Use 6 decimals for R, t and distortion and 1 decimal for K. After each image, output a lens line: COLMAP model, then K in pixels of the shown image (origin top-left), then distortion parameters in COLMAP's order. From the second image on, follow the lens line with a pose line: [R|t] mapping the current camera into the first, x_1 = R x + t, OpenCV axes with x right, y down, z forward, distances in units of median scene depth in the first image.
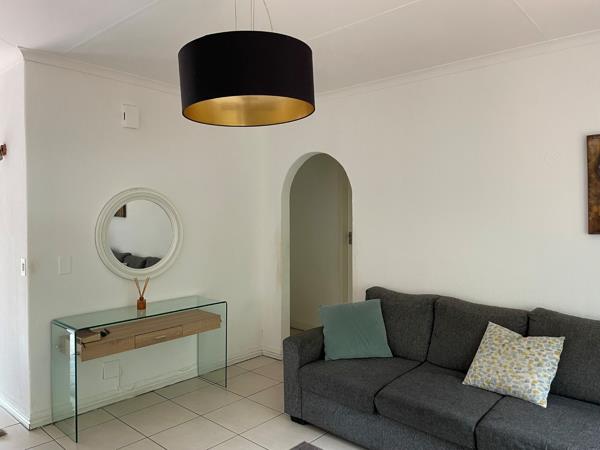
lens RADIAL K [[465.1, 0, 301.1], [0, 465.1, 223.8], [0, 0, 1]] dist [0.079101, -0.092040]
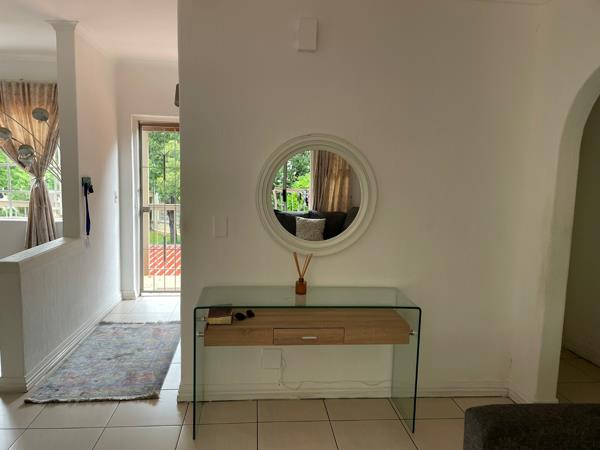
lens RADIAL K [[465.1, 0, 298.0], [0, 465.1, 224.1], [0, 0, 1]] dist [0.079101, -0.092040]
pose [[0.728273, 0.101307, -0.677758, 0.155587], [-0.044639, 0.993925, 0.100600, -0.007061], [0.683832, -0.043010, 0.728371, 0.439714]]
